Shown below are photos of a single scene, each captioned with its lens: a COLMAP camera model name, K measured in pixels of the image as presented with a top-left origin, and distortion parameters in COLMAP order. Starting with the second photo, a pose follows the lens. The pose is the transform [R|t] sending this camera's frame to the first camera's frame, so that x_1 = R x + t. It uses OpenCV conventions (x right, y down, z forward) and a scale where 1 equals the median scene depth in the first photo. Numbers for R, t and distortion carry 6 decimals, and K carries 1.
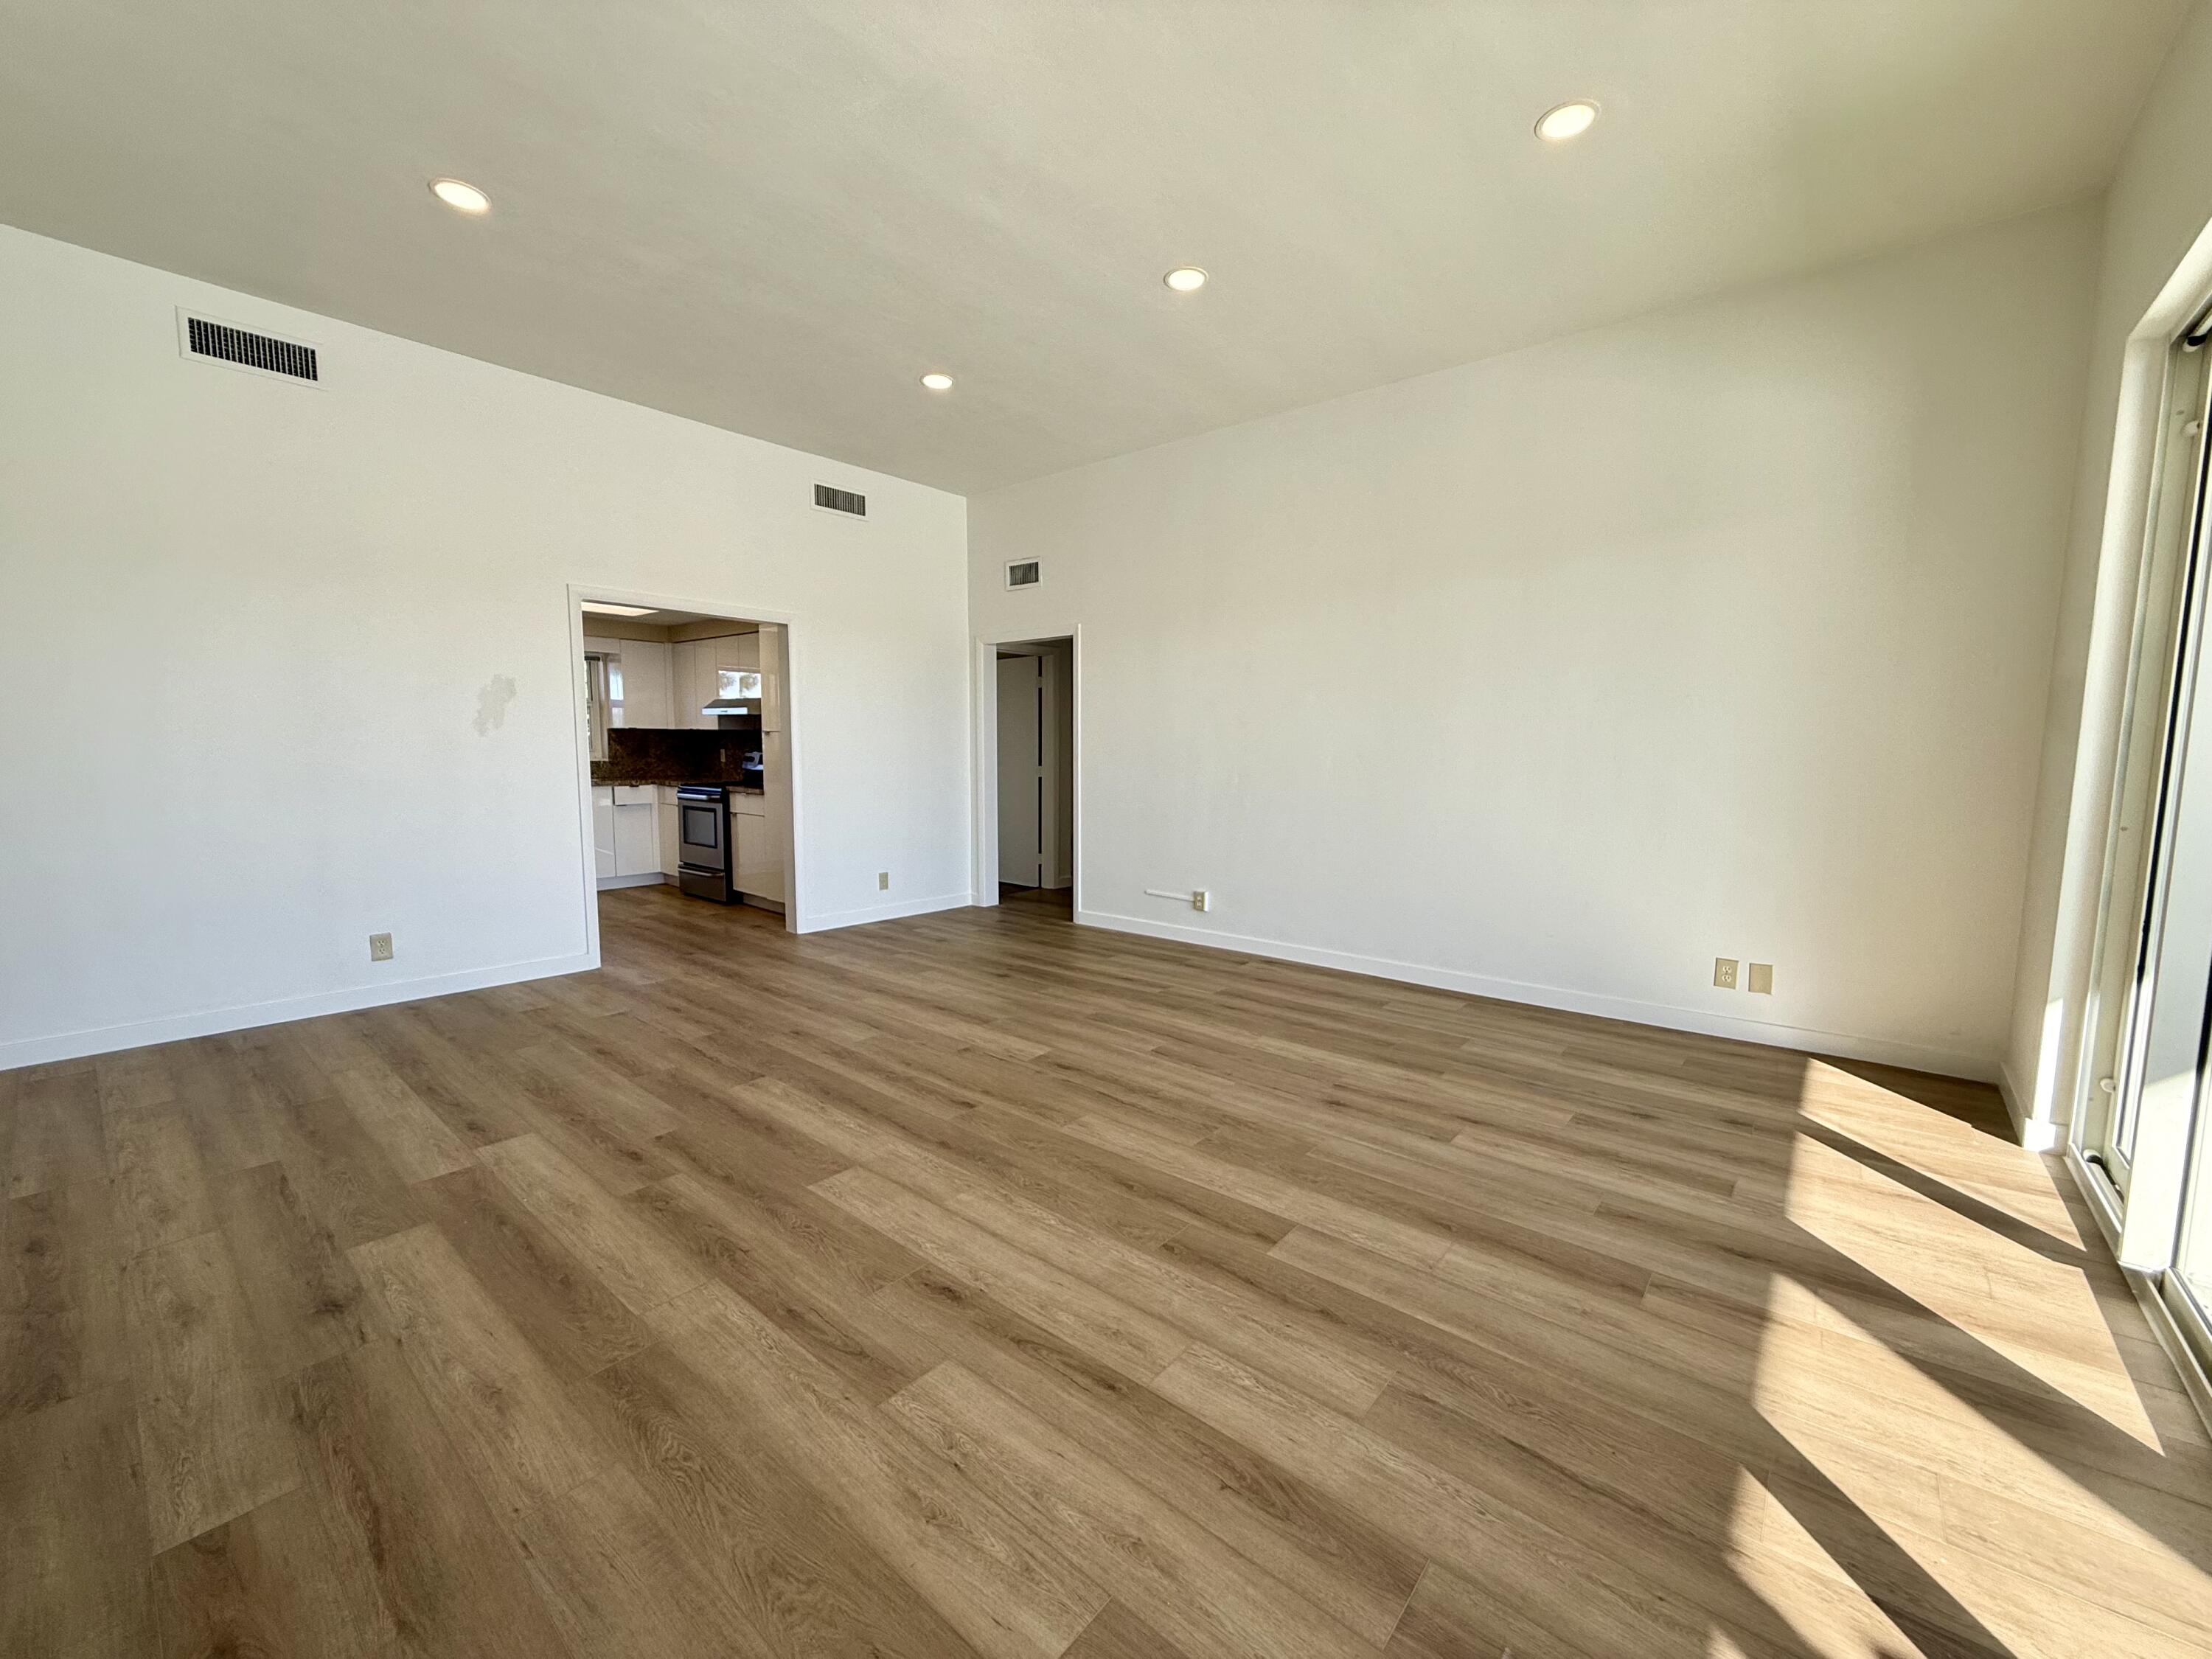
lens RADIAL K [[882.9, 0, 1102.3], [0, 882.9, 829.2], [0, 0, 1]] dist [0.000763, 0.000030]
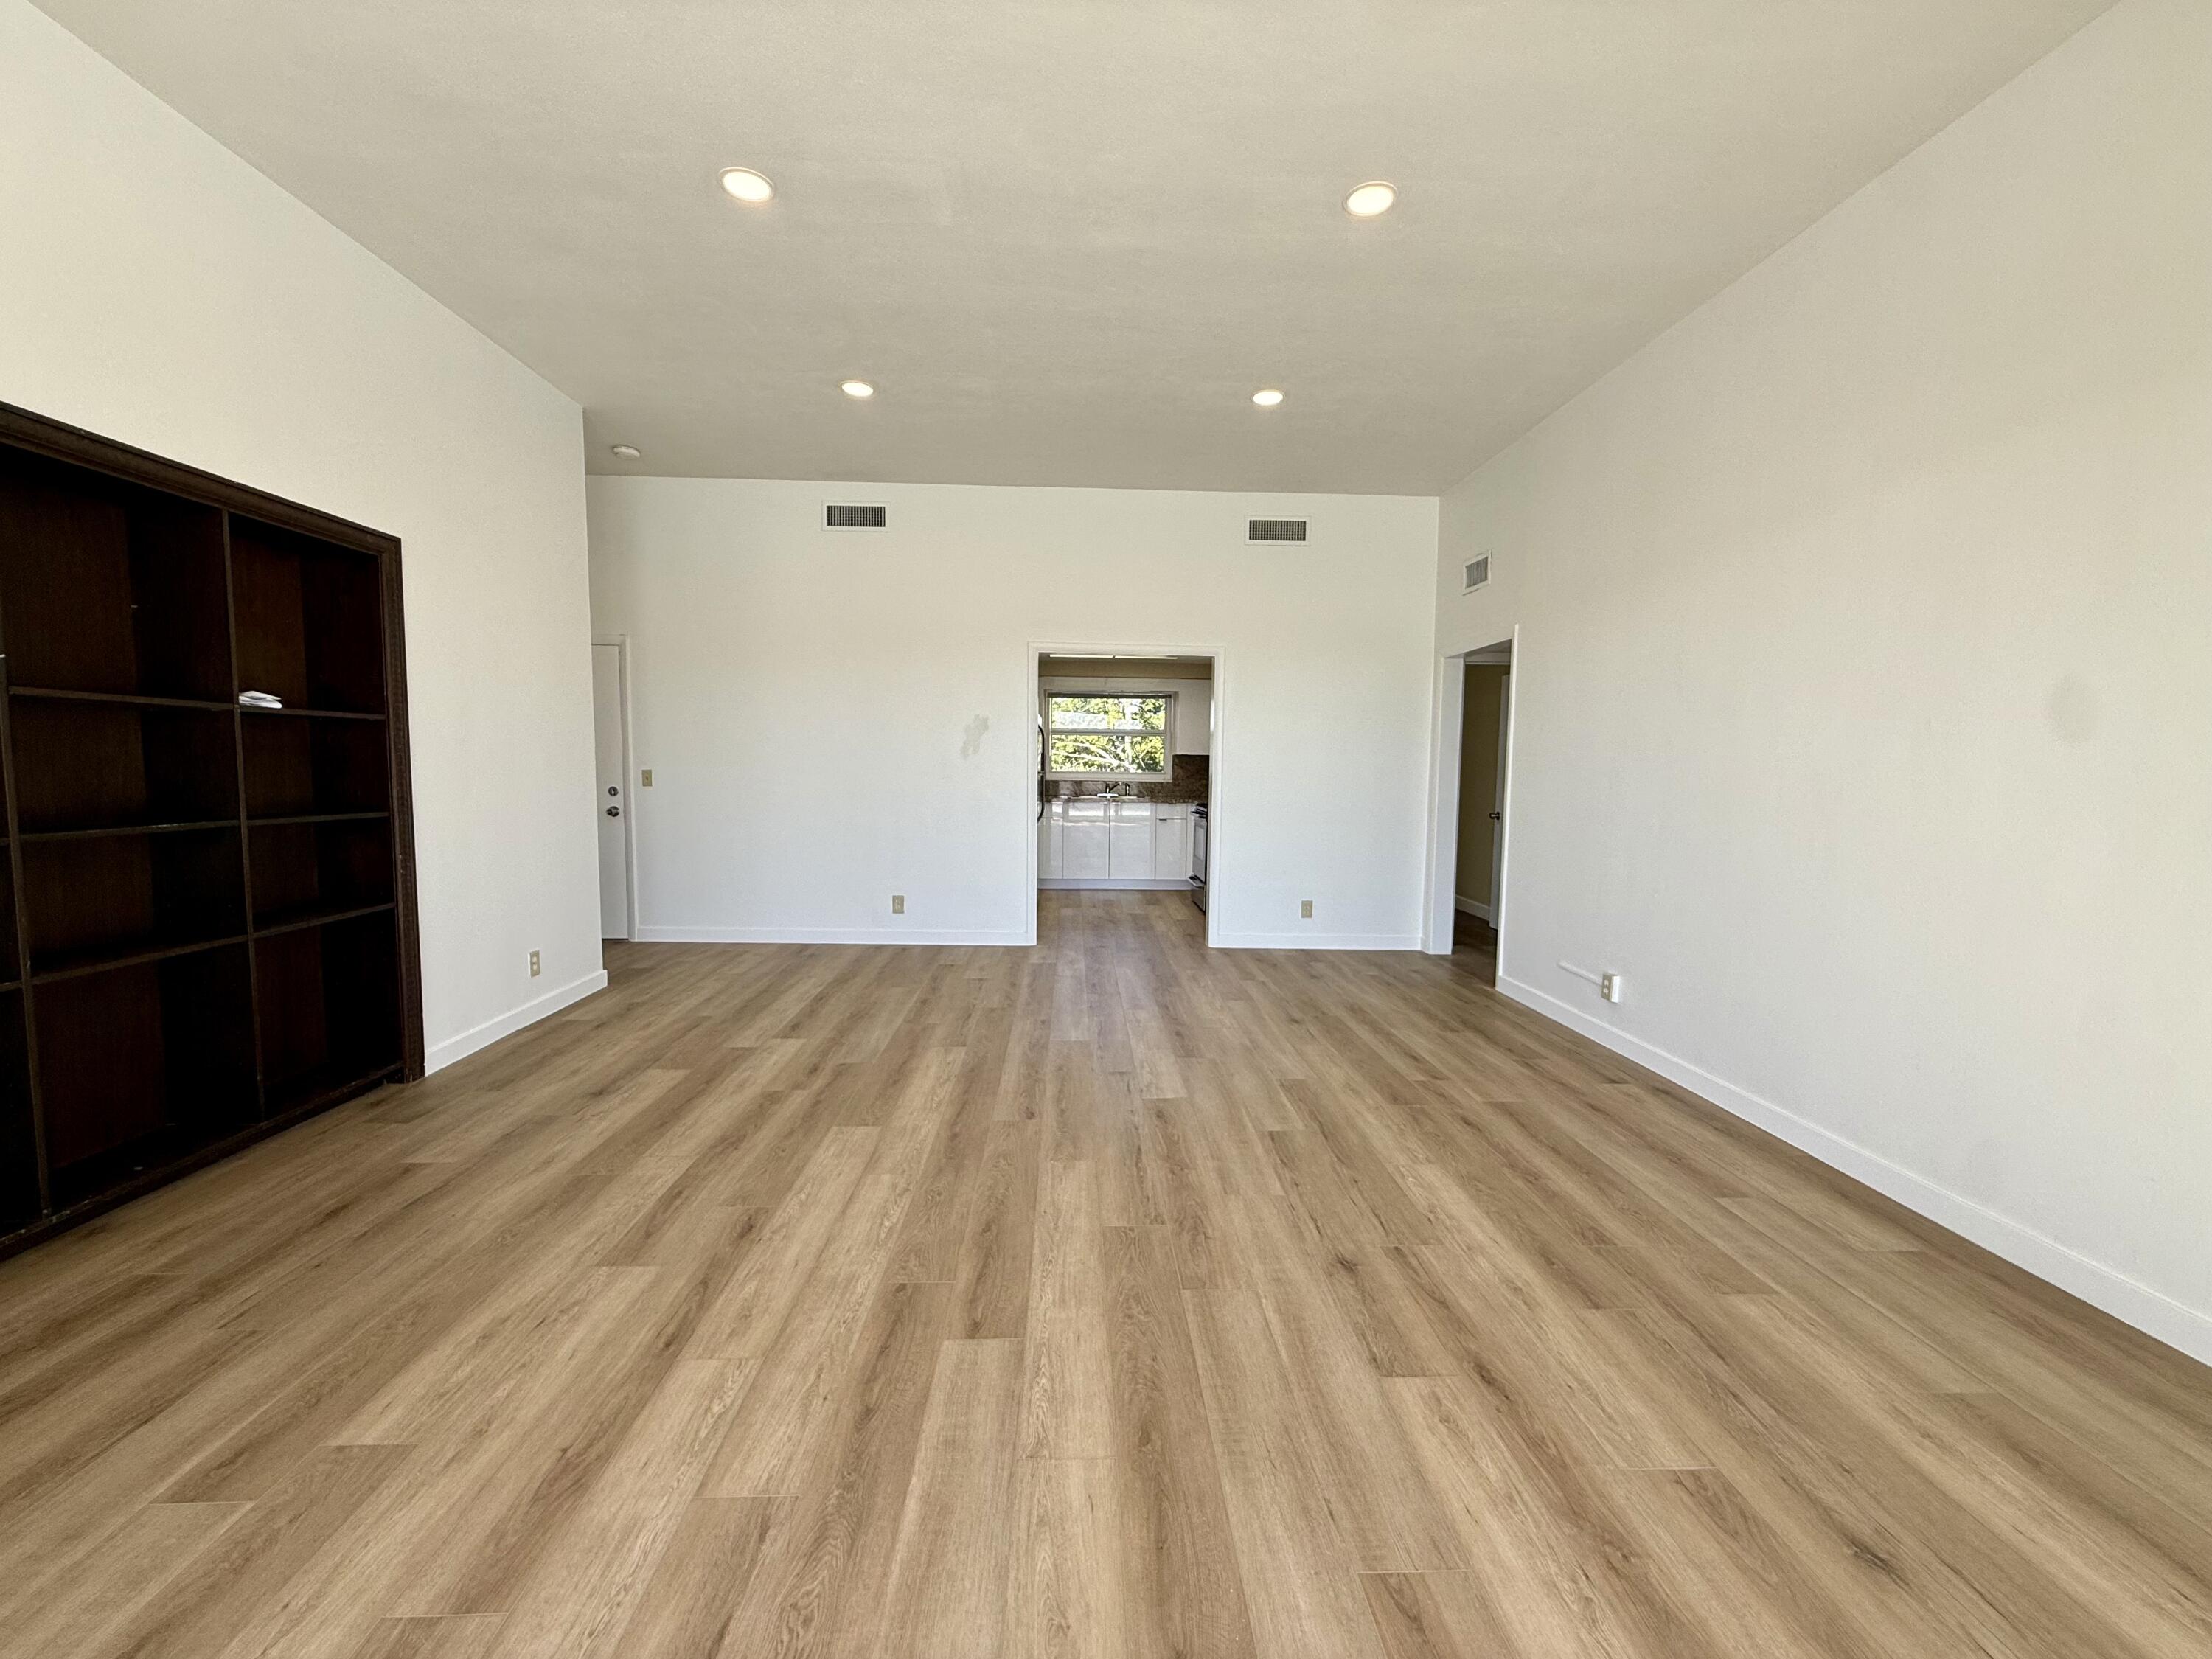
lens RADIAL K [[882.9, 0, 1102.3], [0, 882.9, 829.2], [0, 0, 1]] dist [0.000763, 0.000030]
pose [[0.673345, 0.058588, -0.737003, 0.593837], [-0.080349, 0.996750, 0.005828, -0.031698], [0.734949, 0.055294, 0.675864, 0.316794]]
